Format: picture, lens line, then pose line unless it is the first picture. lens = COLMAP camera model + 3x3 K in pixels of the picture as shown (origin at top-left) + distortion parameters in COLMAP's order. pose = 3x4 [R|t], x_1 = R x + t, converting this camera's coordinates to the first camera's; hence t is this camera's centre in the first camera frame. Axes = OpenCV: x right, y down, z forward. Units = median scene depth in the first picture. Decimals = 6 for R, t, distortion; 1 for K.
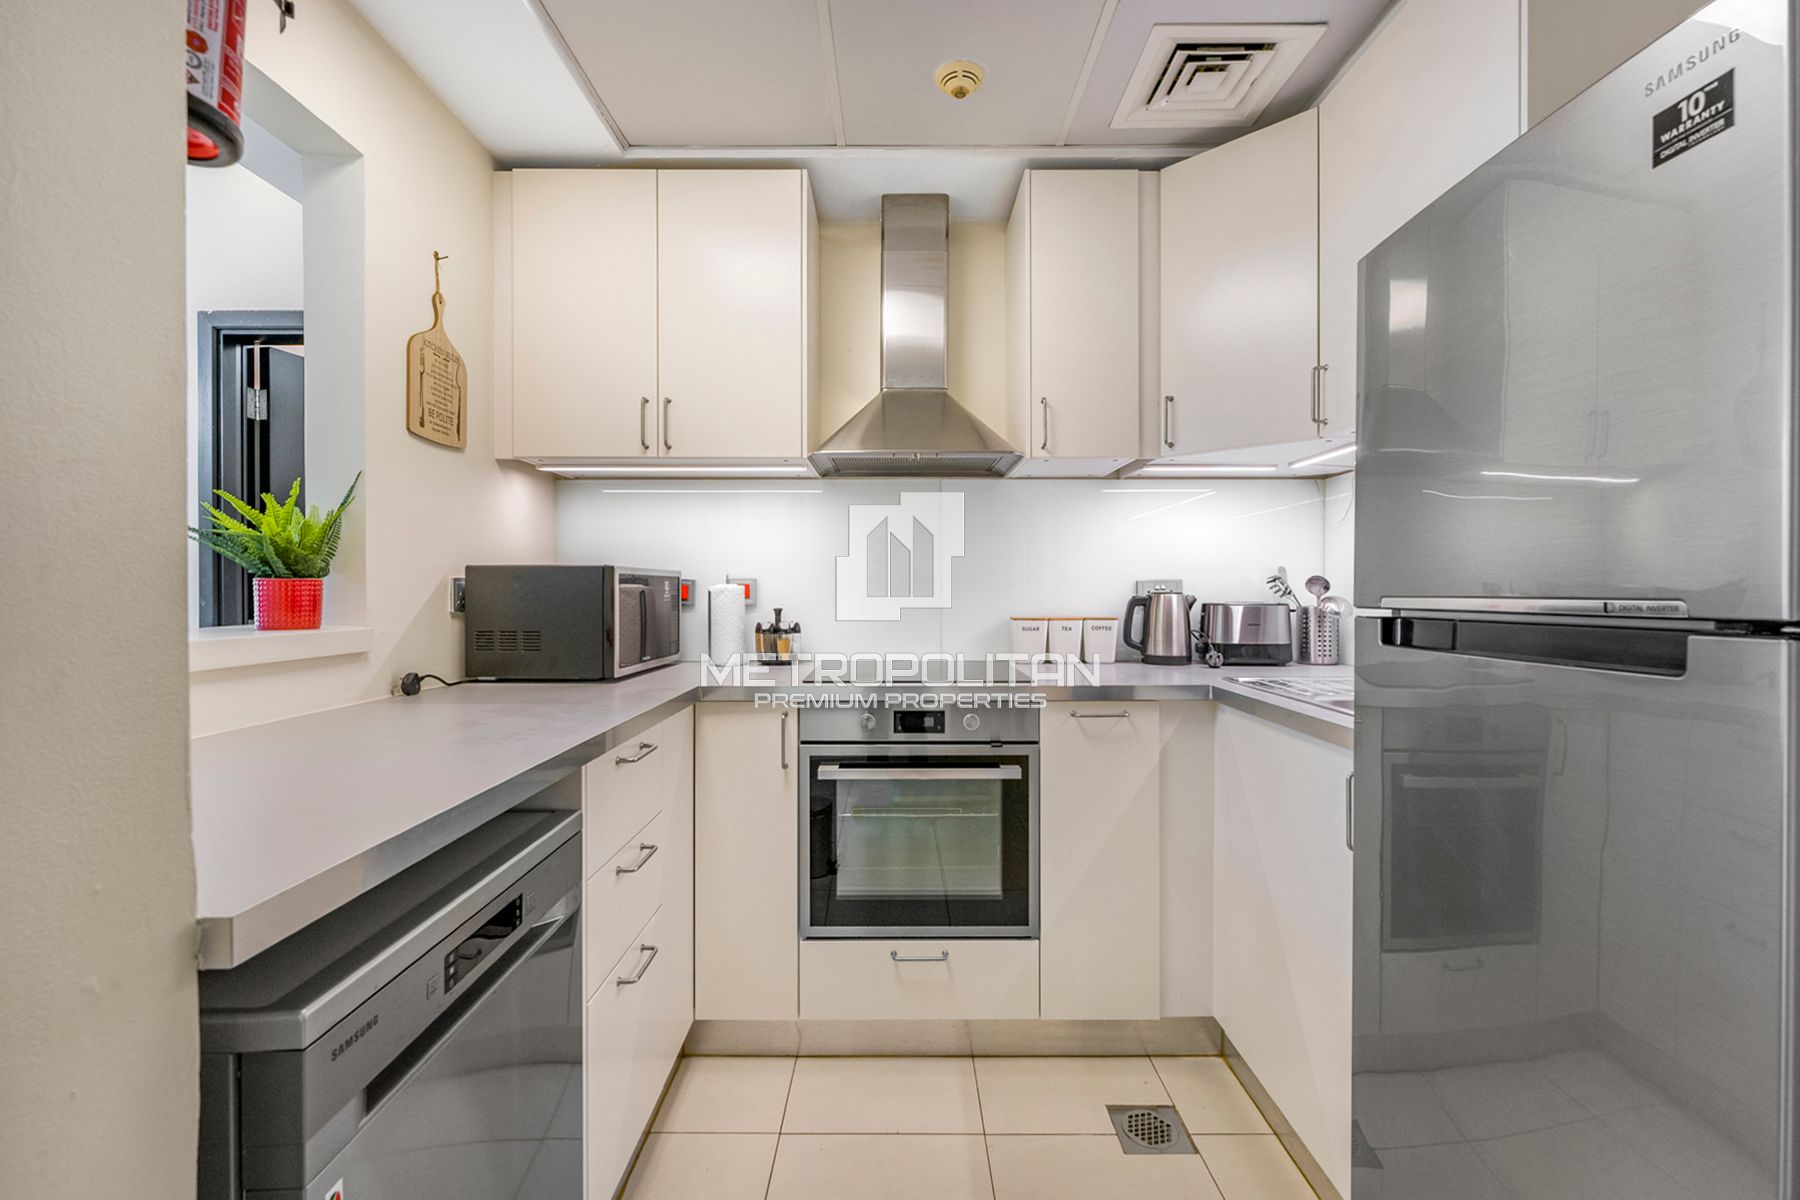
lens RADIAL K [[766.6, 0, 902.5], [0, 766.6, 595.1], [0, 0, 1]] dist [-0.000732, 0.000986]
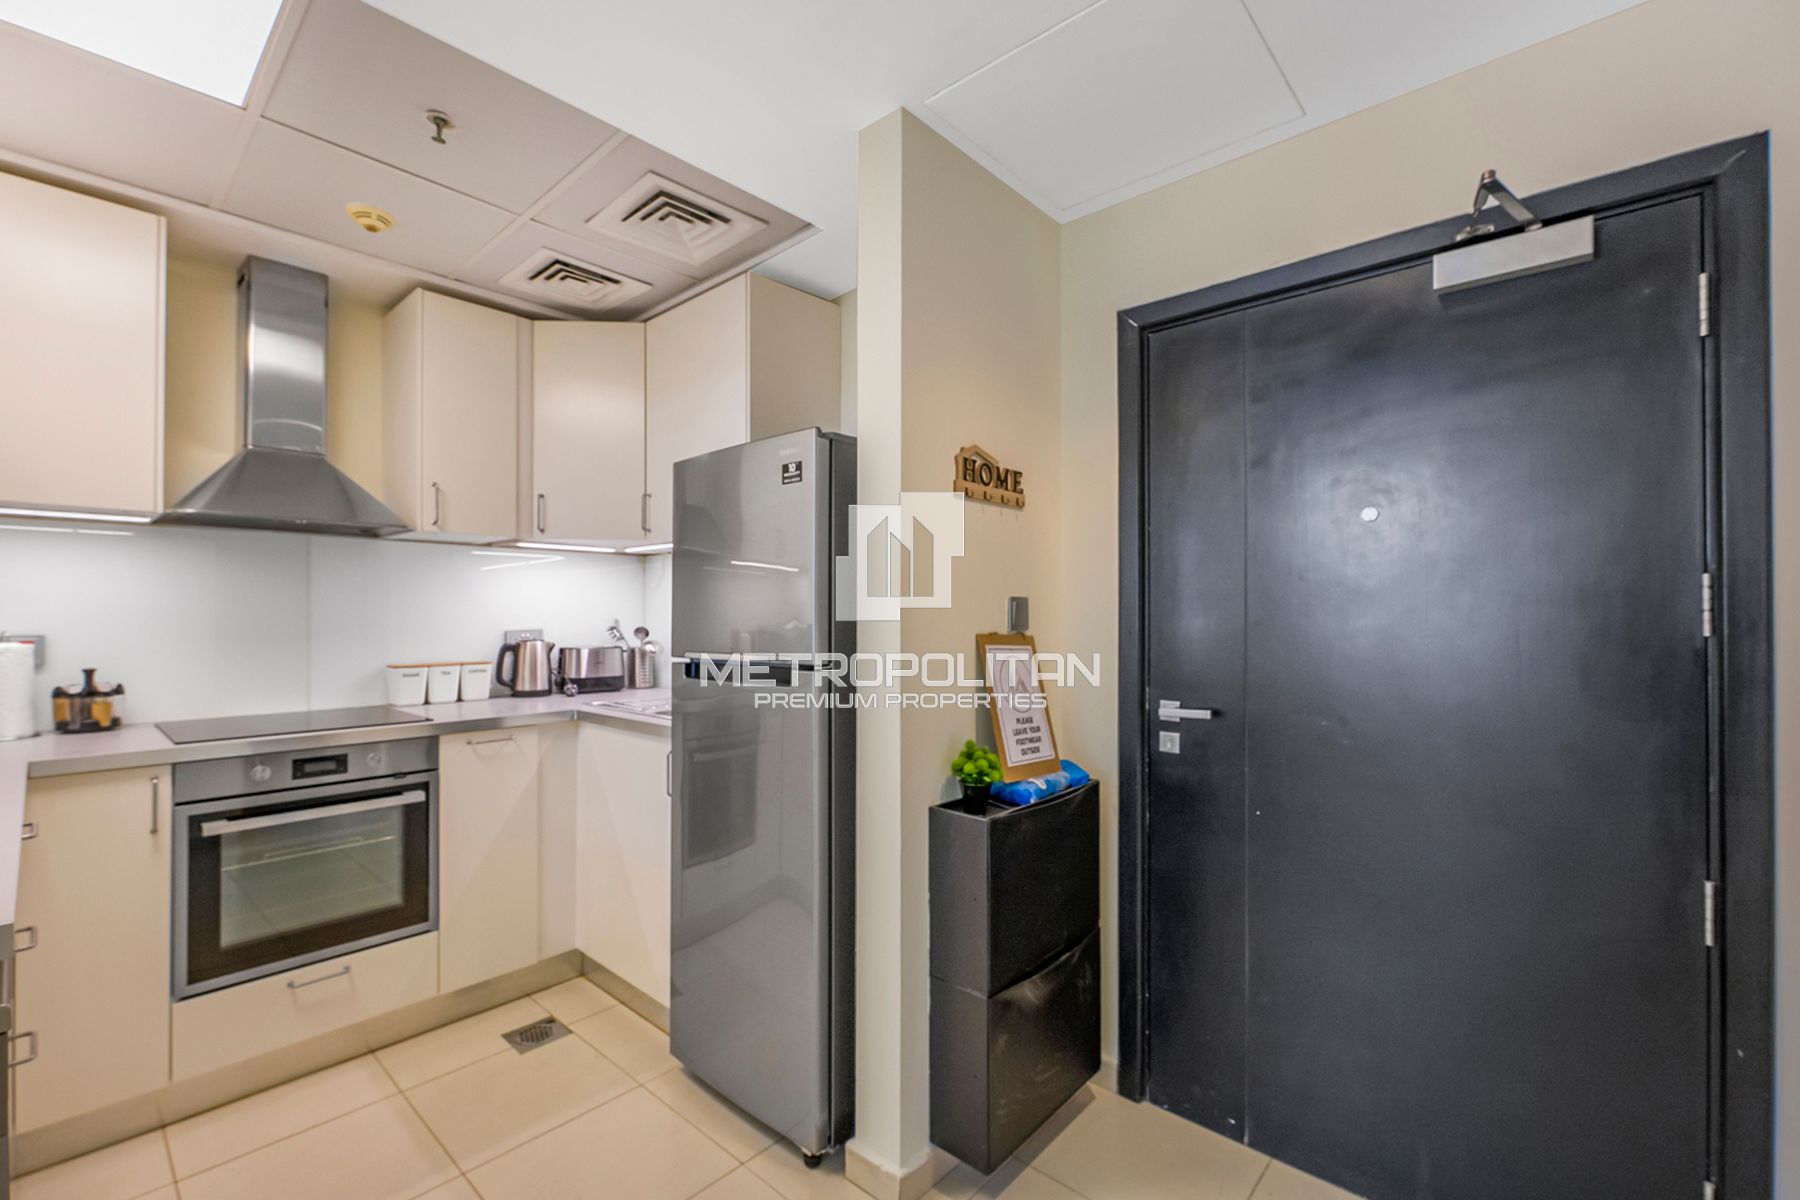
lens RADIAL K [[766.6, 0, 895.3], [0, 766.6, 606.6], [0, 0, 1]] dist [-0.000732, 0.000986]
pose [[0.666099, 0.008621, 0.745814, -0.249540], [0.004394, 0.999870, -0.015482, -0.045423], [-0.745851, 0.013590, 0.665975, -0.364042]]
